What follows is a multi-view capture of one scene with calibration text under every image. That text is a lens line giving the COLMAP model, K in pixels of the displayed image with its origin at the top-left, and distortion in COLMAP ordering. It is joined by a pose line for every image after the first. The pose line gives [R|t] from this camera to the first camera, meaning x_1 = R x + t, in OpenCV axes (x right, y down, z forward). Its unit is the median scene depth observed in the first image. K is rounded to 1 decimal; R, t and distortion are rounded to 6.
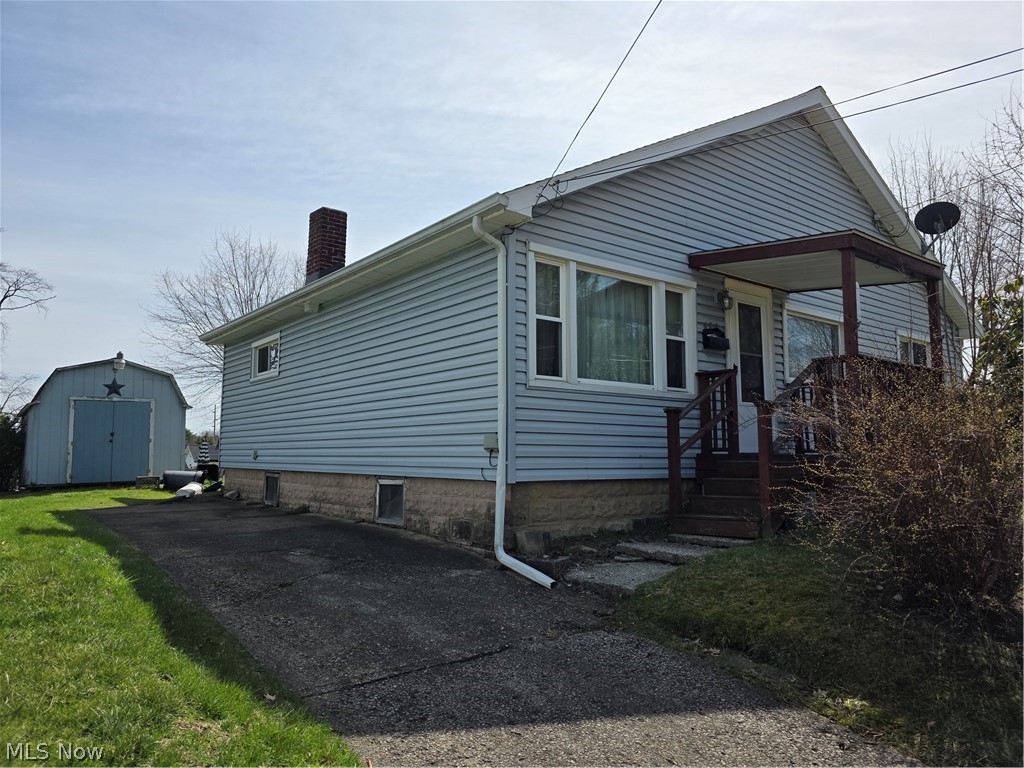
lens RADIAL K [[669.0, 0, 516.7], [0, 669.0, 386.9], [0, 0, 1]] dist [0.068222, -0.059850]
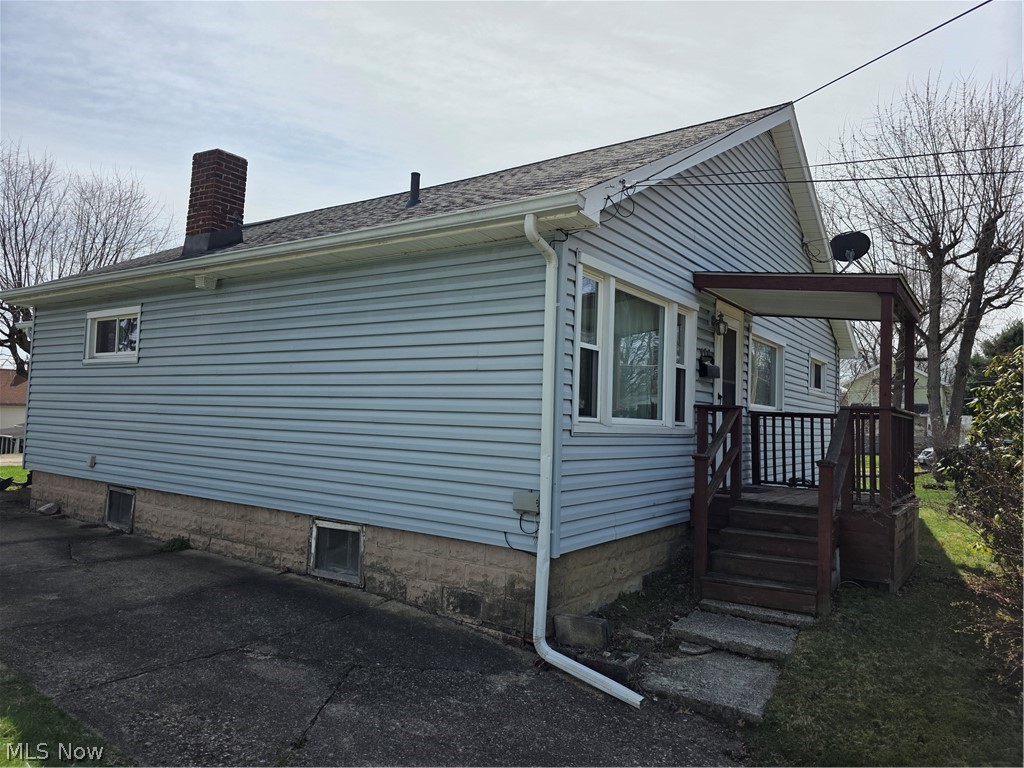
lens RADIAL K [[669.0, 0, 512.1], [0, 669.0, 383.9], [0, 0, 1]] dist [0.068222, -0.059850]
pose [[0.959820, 0.048753, 0.276349, -0.229064], [-0.061206, 0.997453, 0.036611, -0.069534], [-0.273860, -0.052054, 0.960360, 0.204179]]
